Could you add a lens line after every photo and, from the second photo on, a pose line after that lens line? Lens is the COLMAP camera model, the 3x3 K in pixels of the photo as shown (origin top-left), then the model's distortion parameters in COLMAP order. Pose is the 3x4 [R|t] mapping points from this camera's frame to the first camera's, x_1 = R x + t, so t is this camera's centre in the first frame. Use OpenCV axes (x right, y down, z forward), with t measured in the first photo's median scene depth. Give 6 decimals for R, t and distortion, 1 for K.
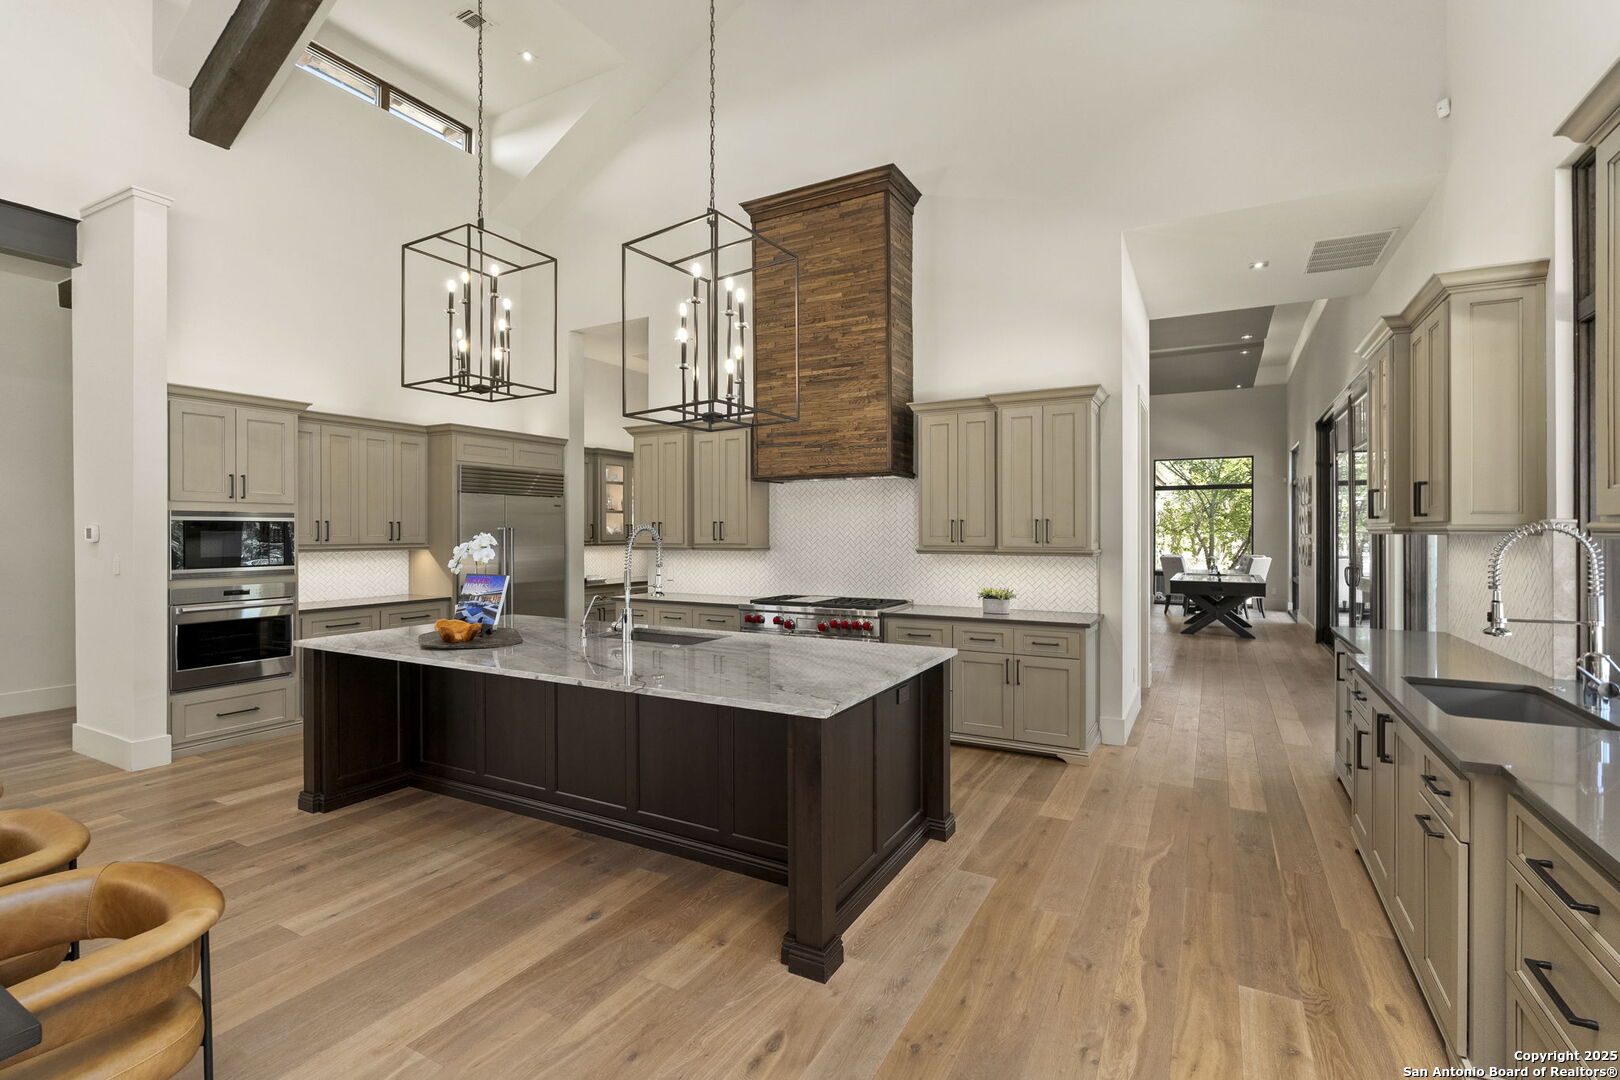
lens RADIAL K [[728.3, 0, 819.6], [0, 728.3, 535.8], [0, 0, 1]] dist [-0.001107, -0.000159]
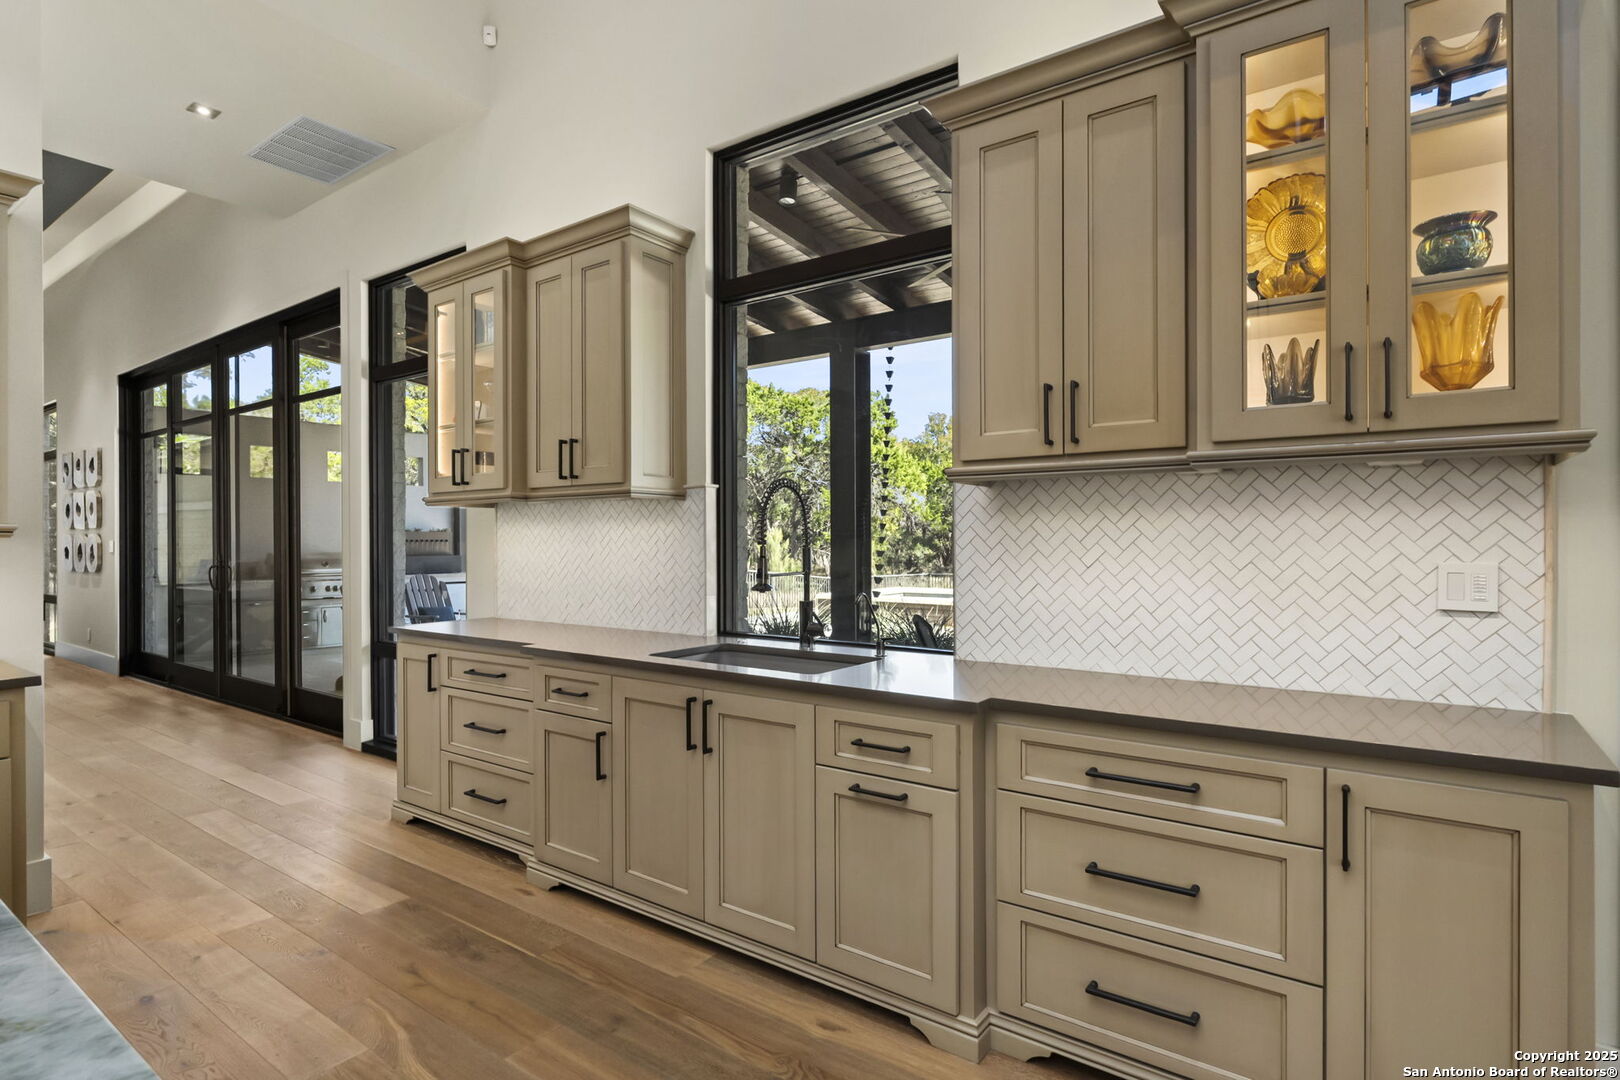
lens RADIAL K [[820.7, 0, 808.2], [0, 820.7, 542.3], [0, 0, 1]] dist [-0.002086, 0.000116]
pose [[0.138964, -0.002083, 0.990295, -0.102683], [0.009074, 0.999958, 0.000830, 0.046289], [-0.990256, 0.008870, 0.138977, 0.514701]]
